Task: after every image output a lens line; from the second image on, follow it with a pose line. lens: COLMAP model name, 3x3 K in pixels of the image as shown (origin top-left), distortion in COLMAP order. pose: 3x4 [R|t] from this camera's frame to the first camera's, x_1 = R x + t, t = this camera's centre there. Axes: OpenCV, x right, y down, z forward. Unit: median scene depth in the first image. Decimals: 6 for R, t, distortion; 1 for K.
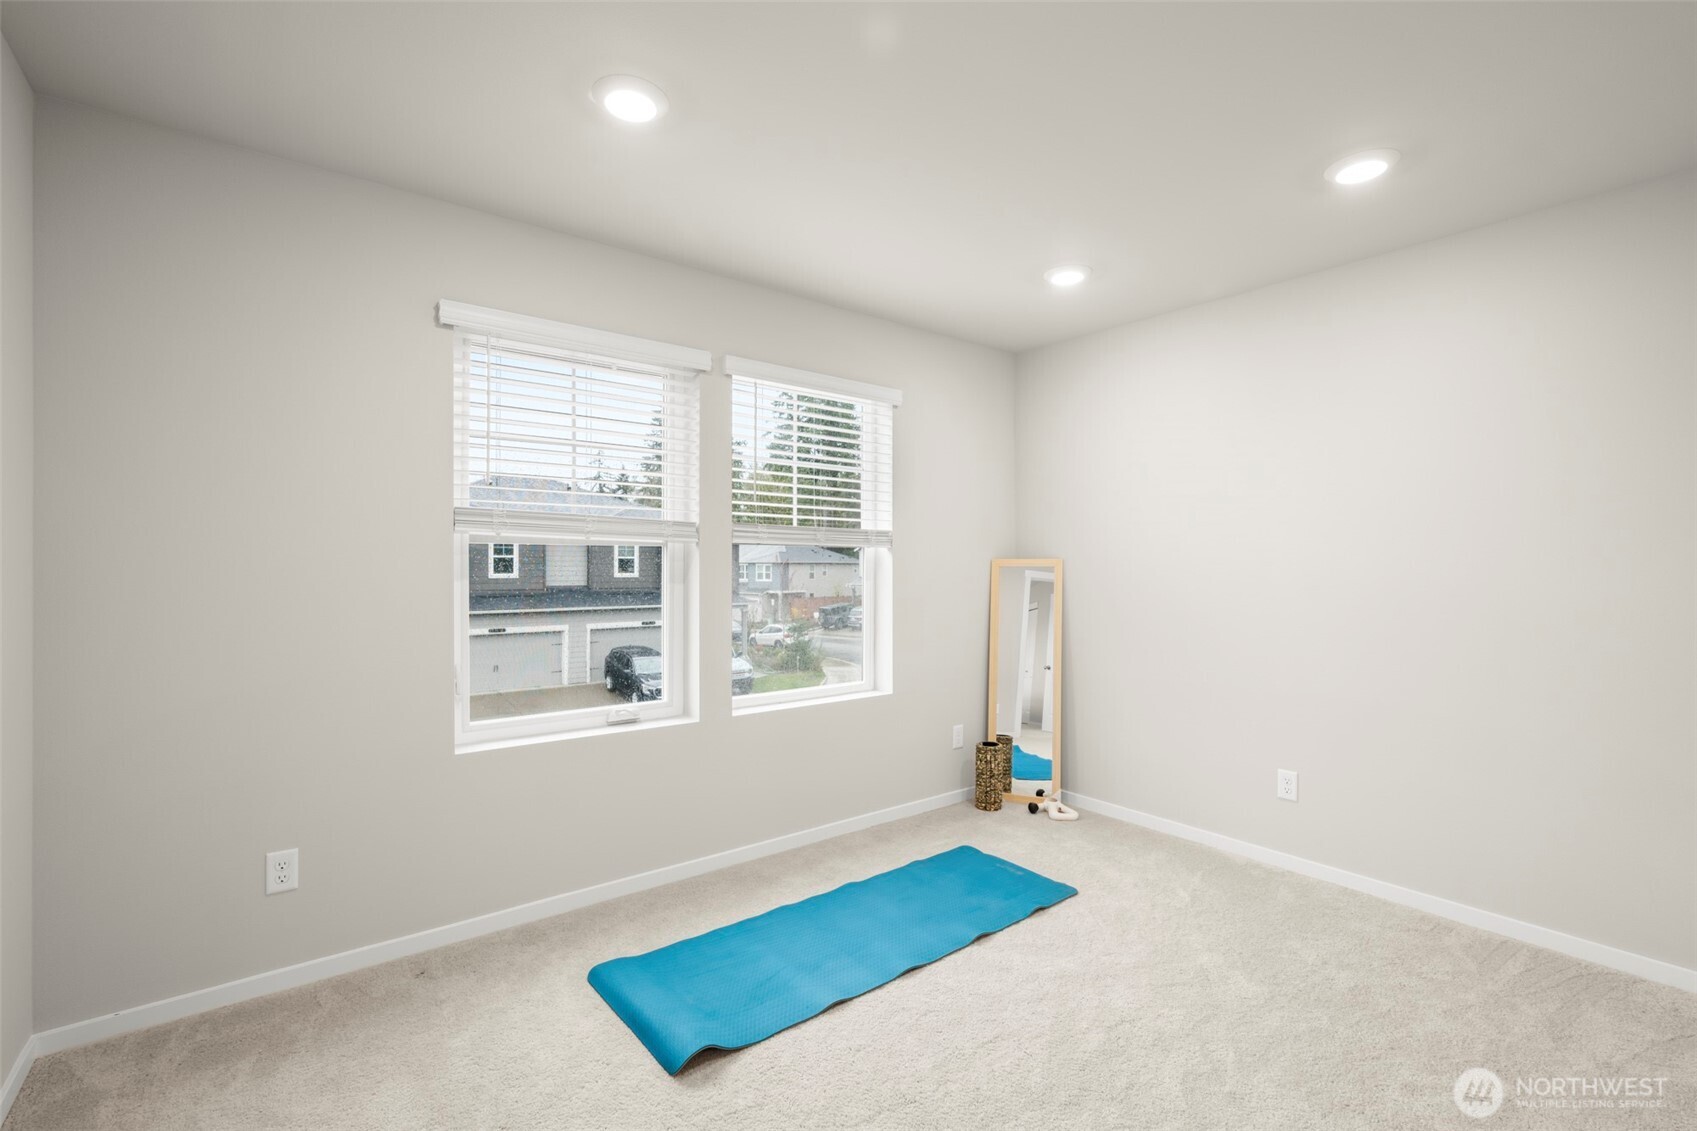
lens RADIAL K [[744.2, 0, 848.6], [0, 744.2, 559.1], [0, 0, 1]] dist [0.018375, 0.000080]
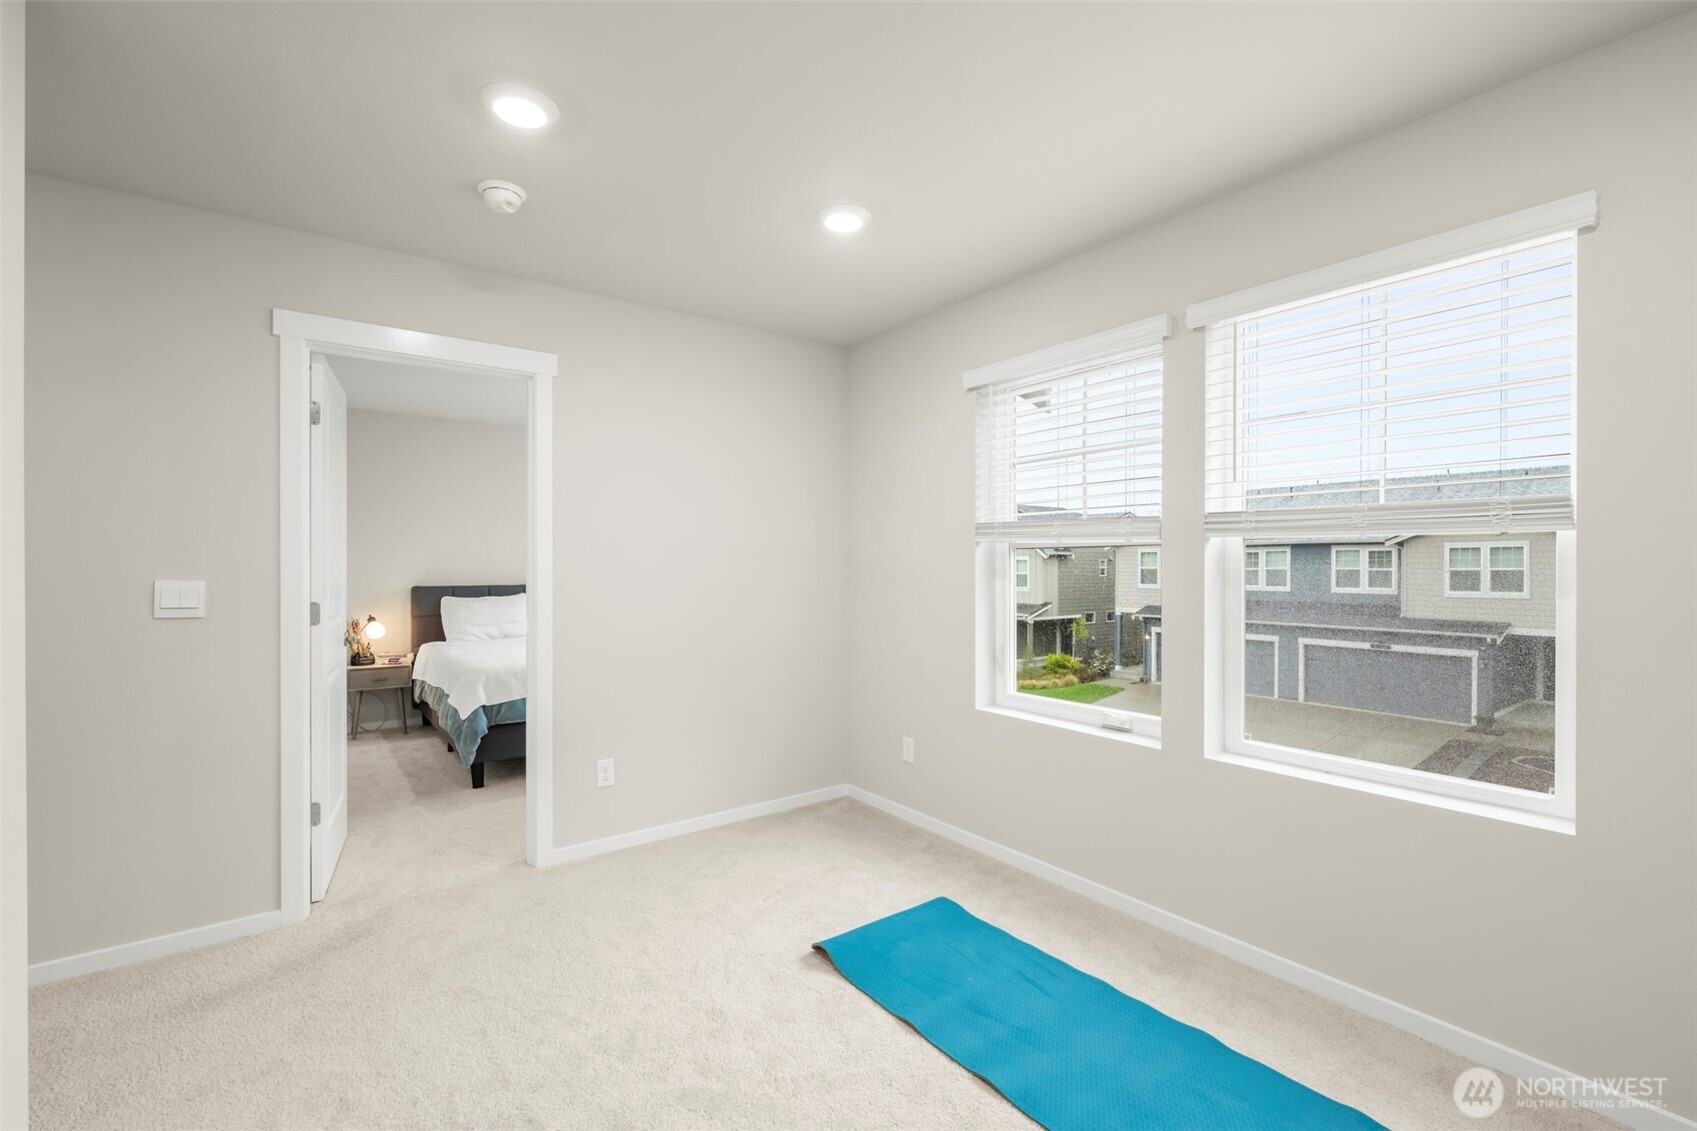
lens RADIAL K [[744.2, 0, 845.5], [0, 744.2, 574.2], [0, 0, 1]] dist [0.018375, 0.000080]
pose [[-0.003507, 0.007921, -0.999962, 0.684120], [0.003265, 0.999963, 0.007910, 0.009106], [0.999989, -0.003237, -0.003532, 0.667378]]
